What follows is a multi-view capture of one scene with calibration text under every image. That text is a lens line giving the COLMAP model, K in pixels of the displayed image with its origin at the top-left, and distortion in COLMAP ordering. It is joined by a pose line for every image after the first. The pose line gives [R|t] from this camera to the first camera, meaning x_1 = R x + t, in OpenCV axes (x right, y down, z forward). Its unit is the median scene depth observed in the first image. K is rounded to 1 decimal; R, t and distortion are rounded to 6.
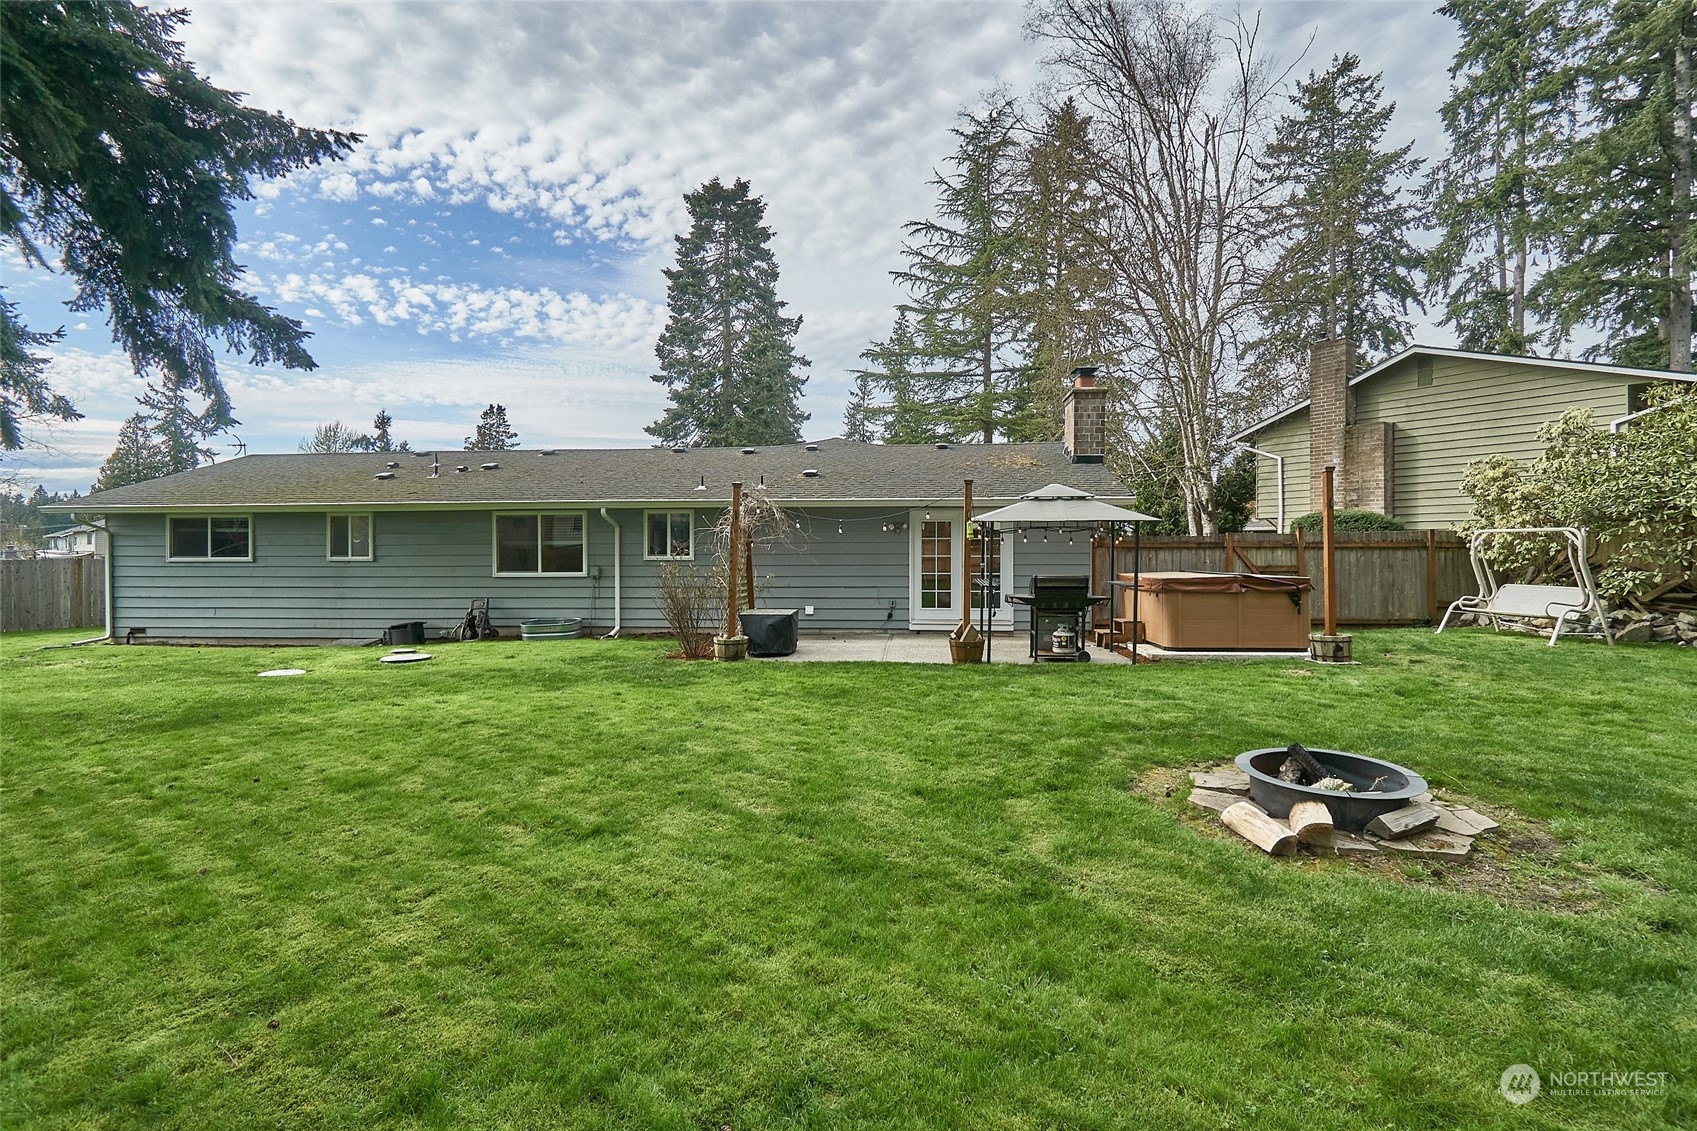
lens RADIAL K [[747.4, 0, 845.7], [0, 747.4, 555.4], [0, 0, 1]] dist [-0.000498, -0.000429]
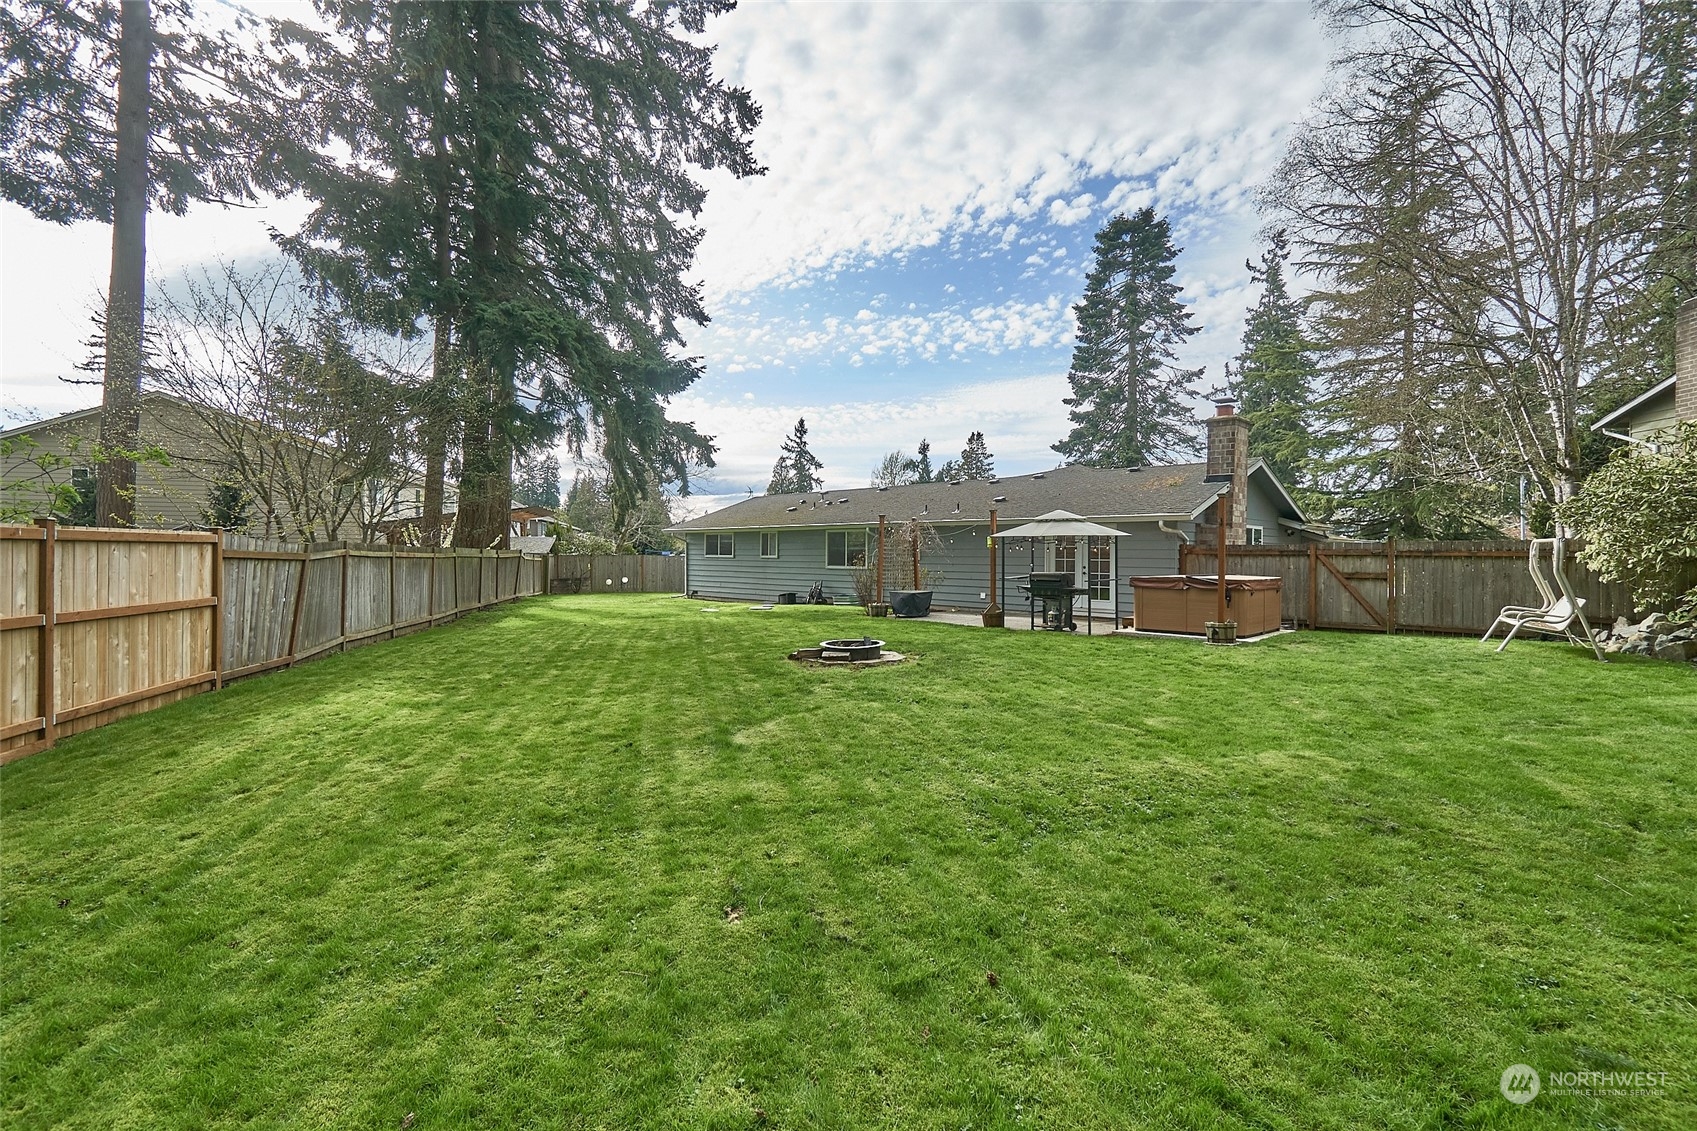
lens RADIAL K [[747.4, 0, 845.7], [0, 747.4, 555.4], [0, 0, 1]] dist [-0.000498, -0.000429]
pose [[0.767549, 0.009438, -0.640921, 0.223912], [-0.011485, 0.999934, 0.000971, -0.001139], [0.640887, 0.006616, 0.767607, -0.094067]]
